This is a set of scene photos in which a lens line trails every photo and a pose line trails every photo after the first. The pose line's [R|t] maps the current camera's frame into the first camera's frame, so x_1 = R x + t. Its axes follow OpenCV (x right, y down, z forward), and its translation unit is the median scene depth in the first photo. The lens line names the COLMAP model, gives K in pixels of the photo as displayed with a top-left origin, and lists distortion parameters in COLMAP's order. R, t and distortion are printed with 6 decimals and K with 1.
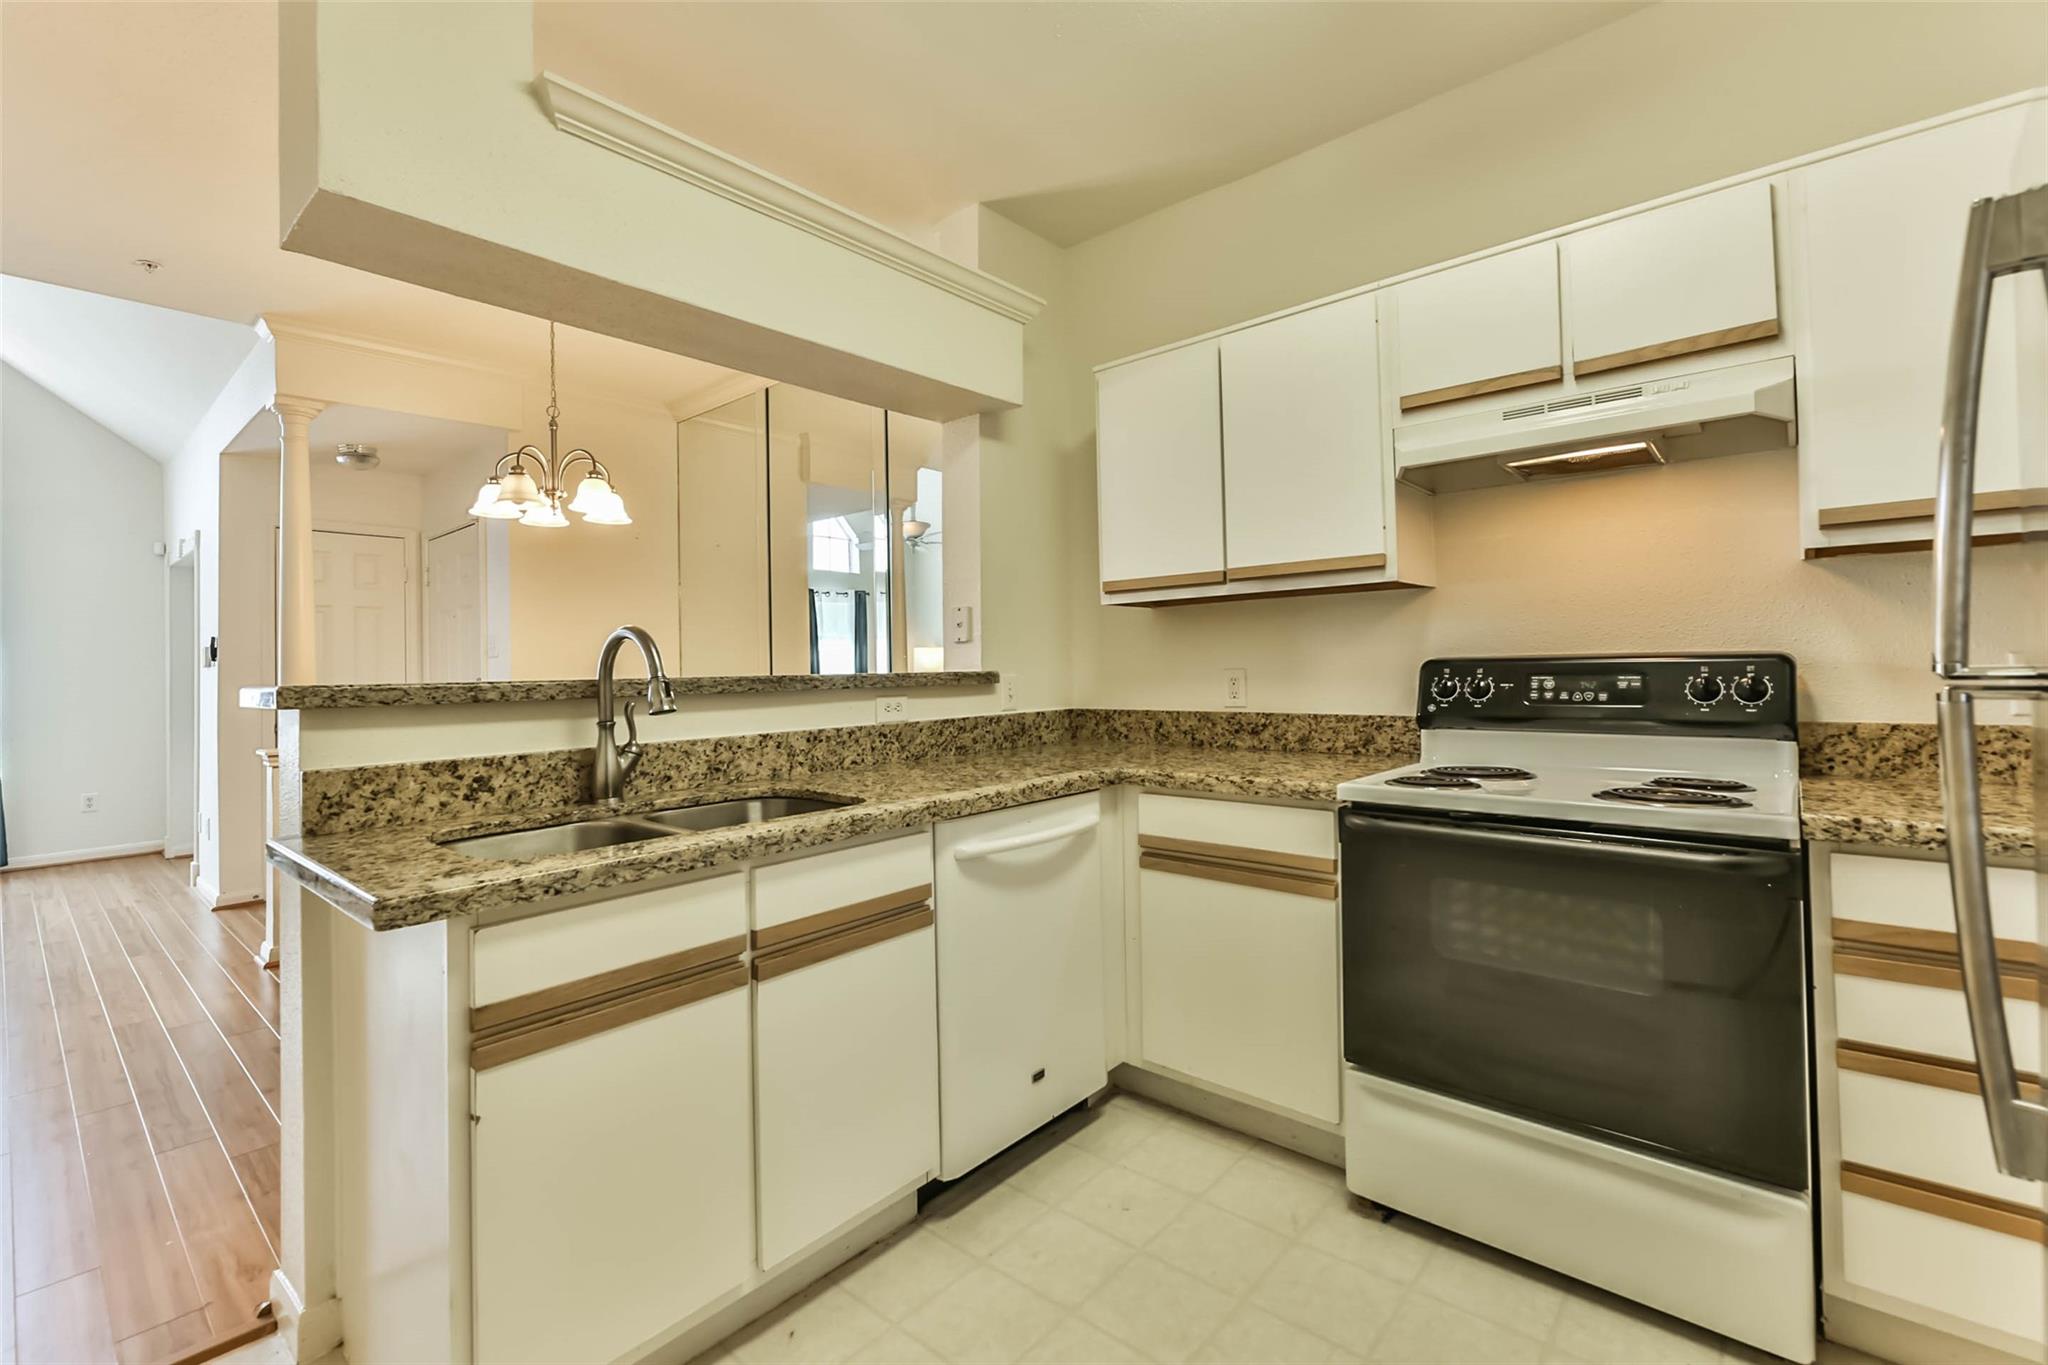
lens RADIAL K [[887.7, 0, 1025.4], [0, 887.7, 652.1], [0, 0, 1]] dist [0.001230, -0.000132]
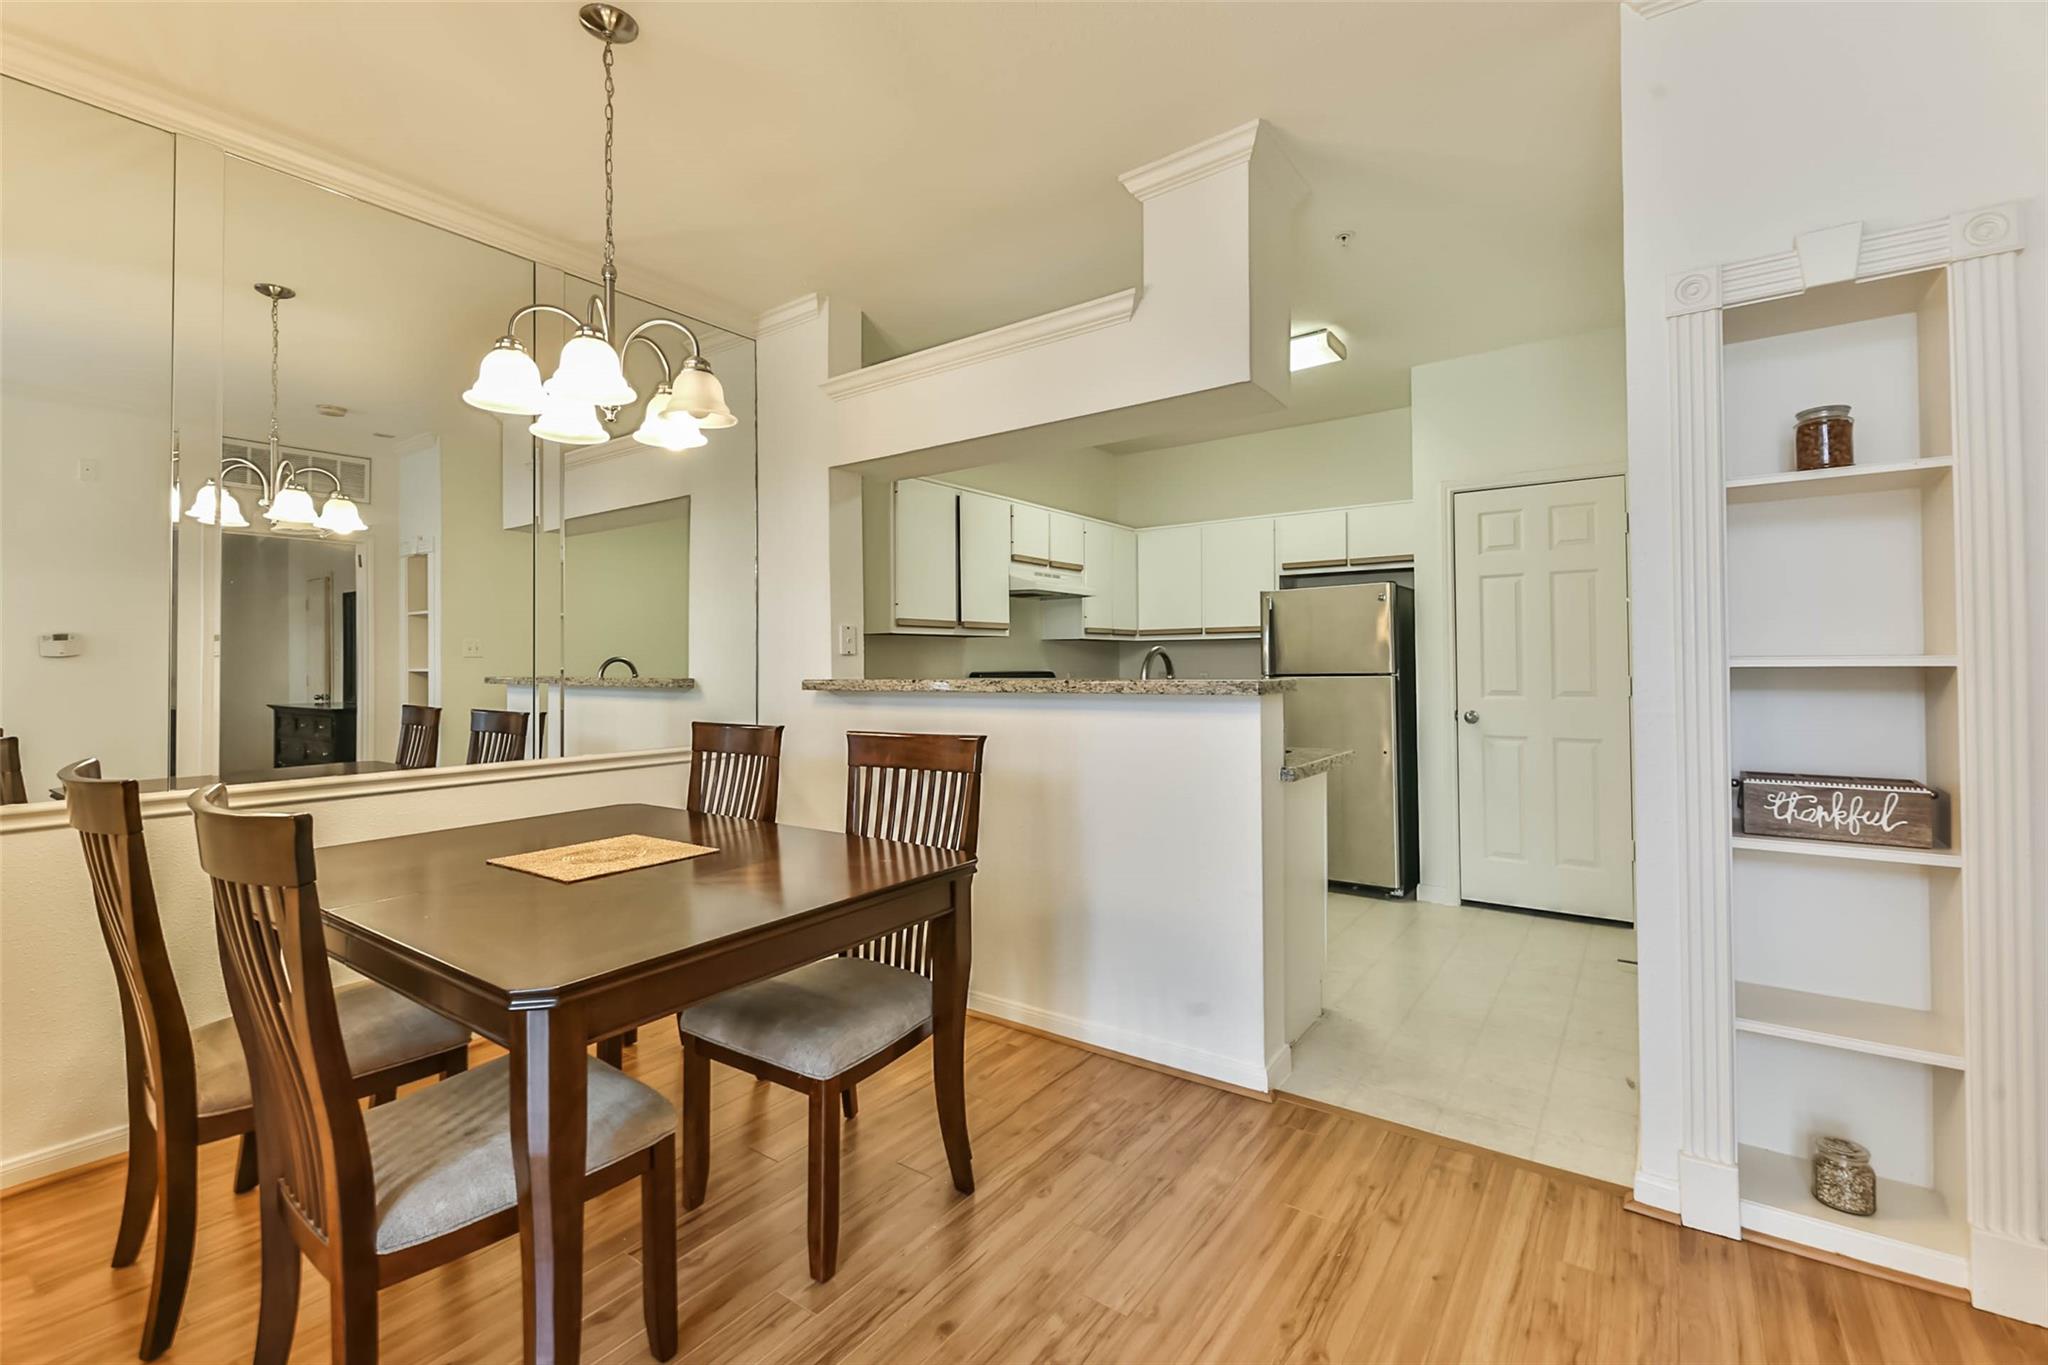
lens RADIAL K [[887.7, 0, 1025.4], [0, 887.7, 652.1], [0, 0, 1]] dist [0.001230, -0.000132]
pose [[-0.089732, 0.034719, 0.995361, -1.804431], [-0.009704, 0.999314, -0.035732, 0.037976], [-0.995919, -0.012865, -0.089333, 1.179572]]
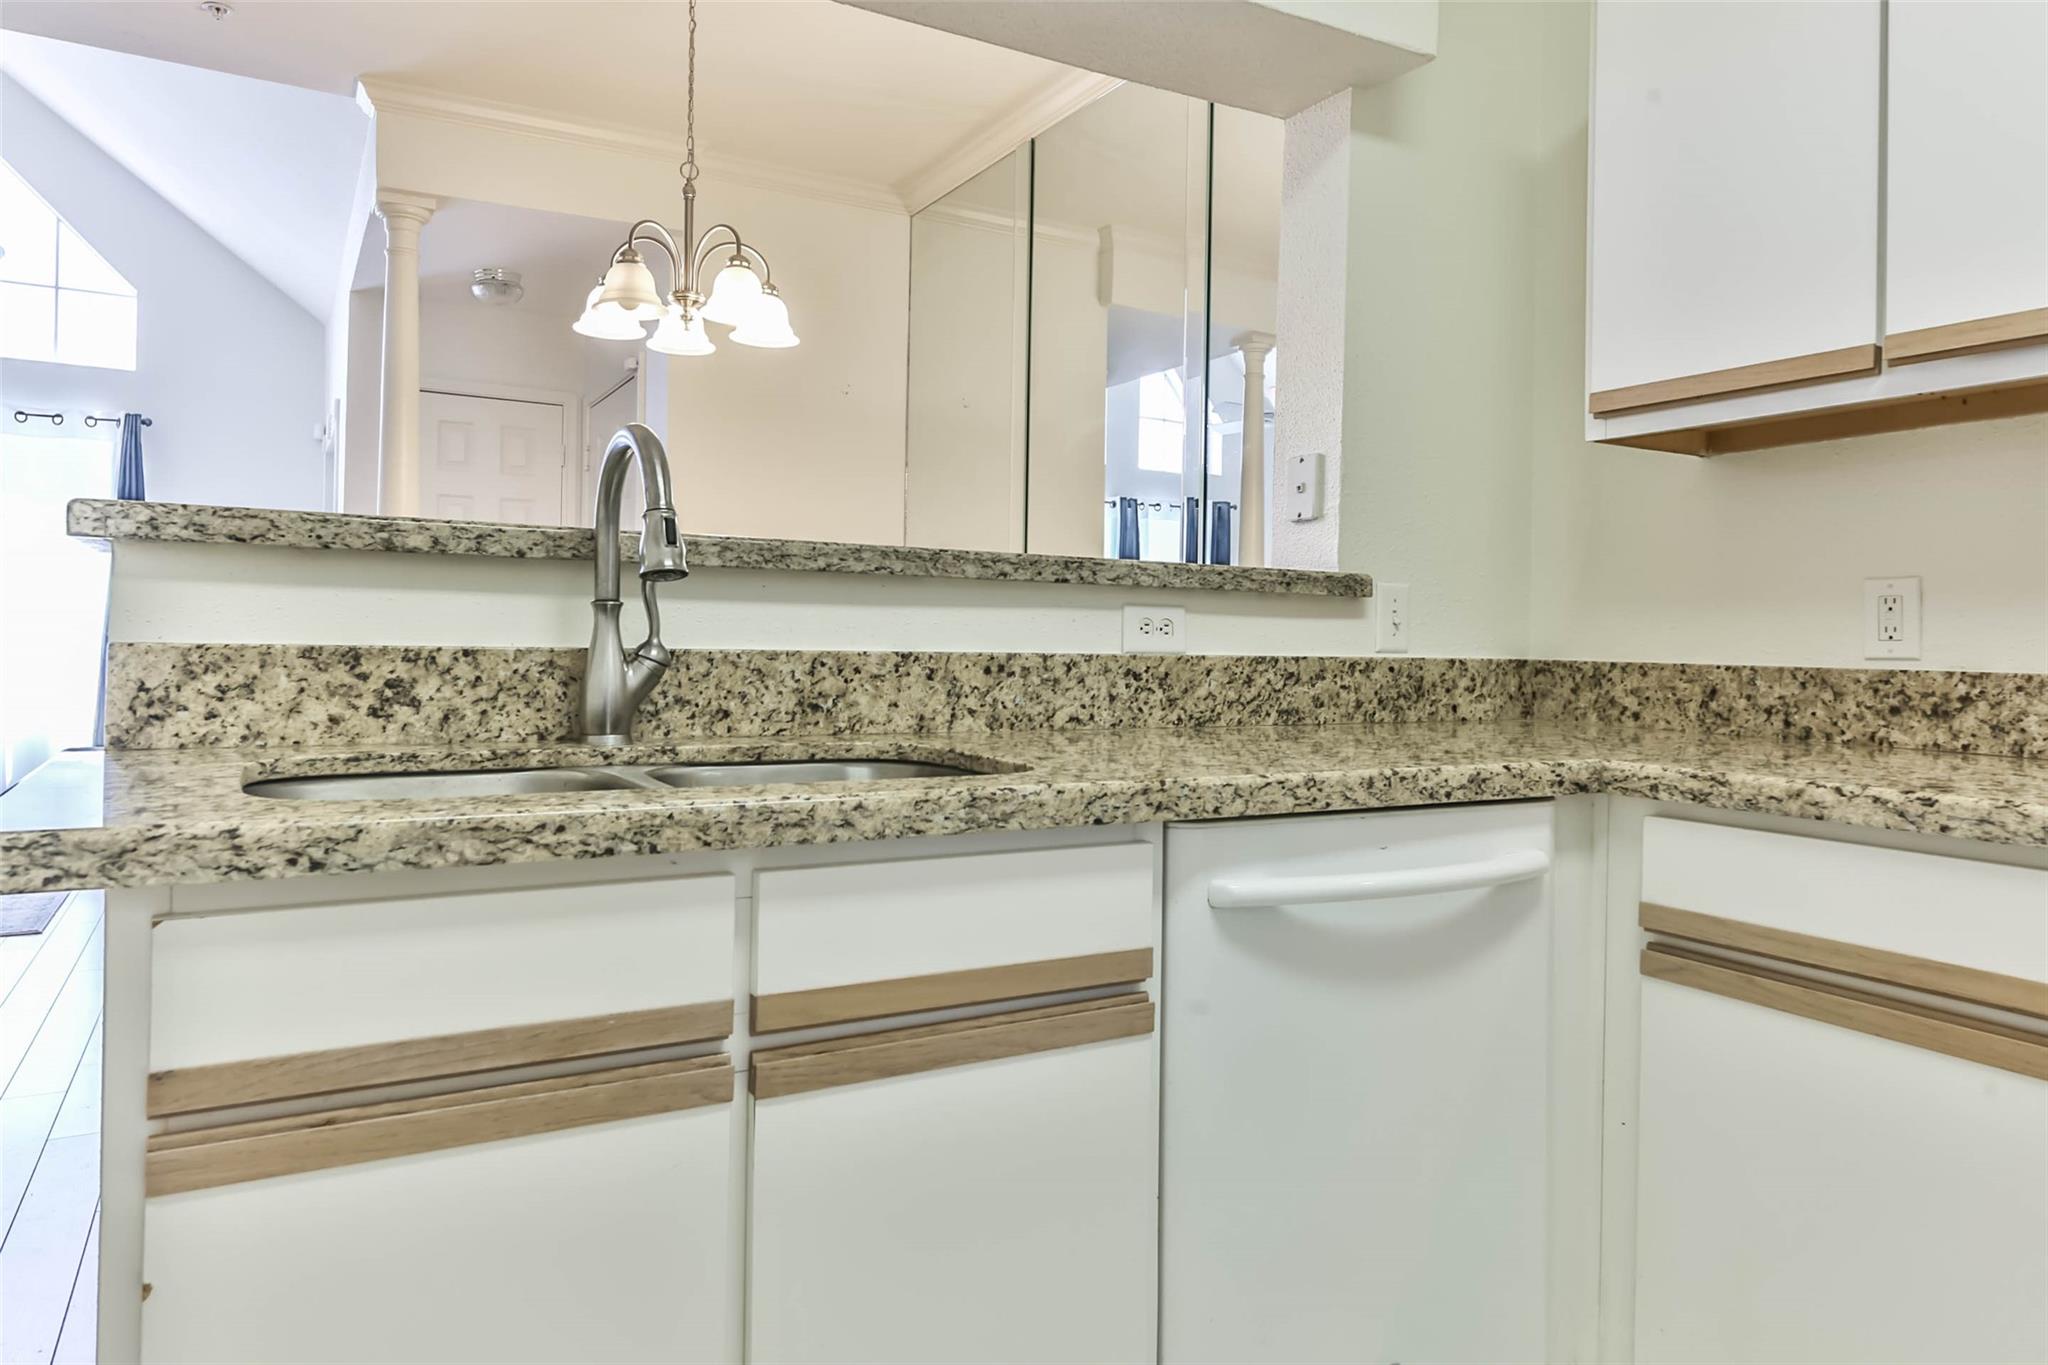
lens RADIAL K [[1334.9, 0, 1022.2], [0, 1334.9, 630.7], [0, 0, 1]] dist [0.008911, -0.000030]
pose [[0.940552, 0.033354, -0.338009, 0.058775], [-0.030193, 0.999437, 0.014607, 0.066317], [0.338306, -0.003533, 0.941029, 0.245288]]
